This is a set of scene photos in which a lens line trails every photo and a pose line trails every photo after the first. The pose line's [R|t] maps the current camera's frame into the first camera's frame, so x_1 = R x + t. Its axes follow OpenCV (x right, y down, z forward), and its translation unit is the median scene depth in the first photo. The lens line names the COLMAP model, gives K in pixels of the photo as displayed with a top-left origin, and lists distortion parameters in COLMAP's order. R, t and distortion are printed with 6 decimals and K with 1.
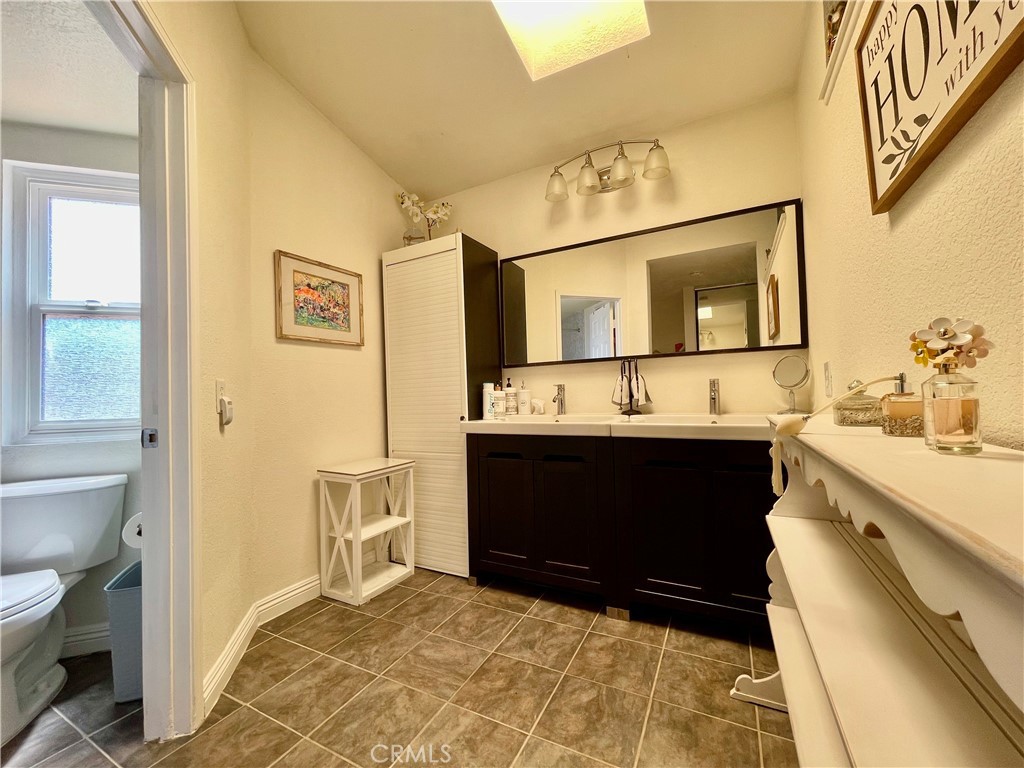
lens RADIAL K [[415.7, 0, 507.5], [0, 415.7, 387.1], [0, 0, 1]] dist [-0.003780, 0.000412]
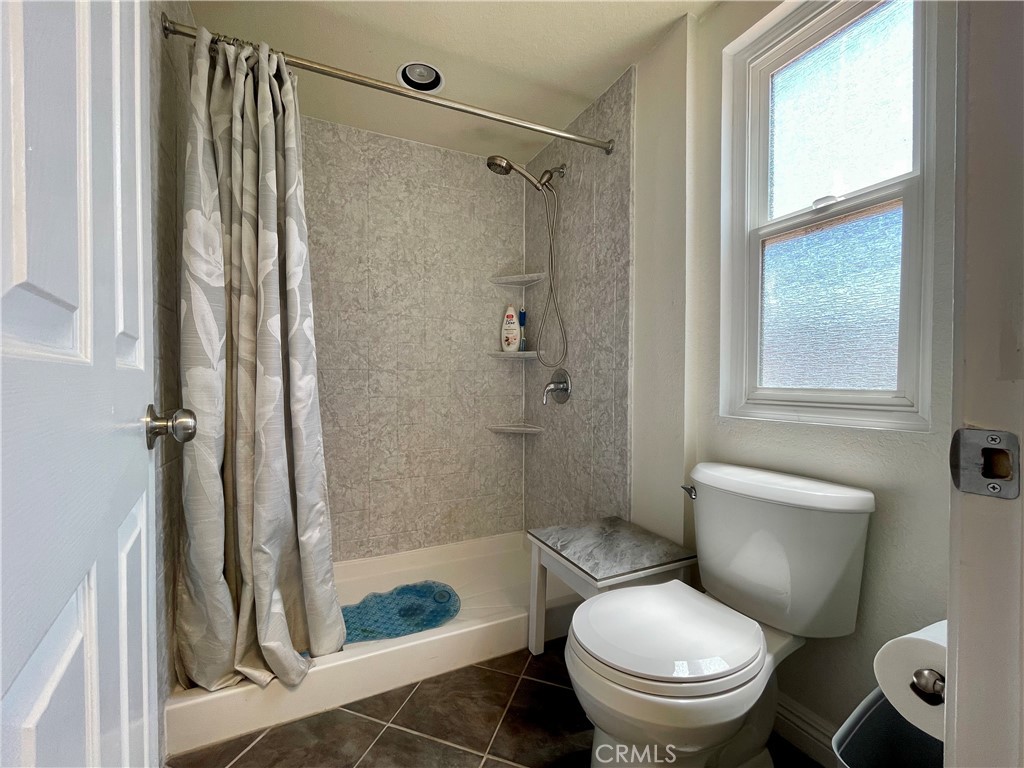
lens RADIAL K [[415.7, 0, 507.5], [0, 415.7, 387.1], [0, 0, 1]] dist [-0.003780, 0.000412]
pose [[0.135428, 0.048650, -0.989592, -0.456154], [0.018386, 0.998498, 0.051604, 0.035447], [0.990617, -0.025184, 0.134330, 0.459147]]
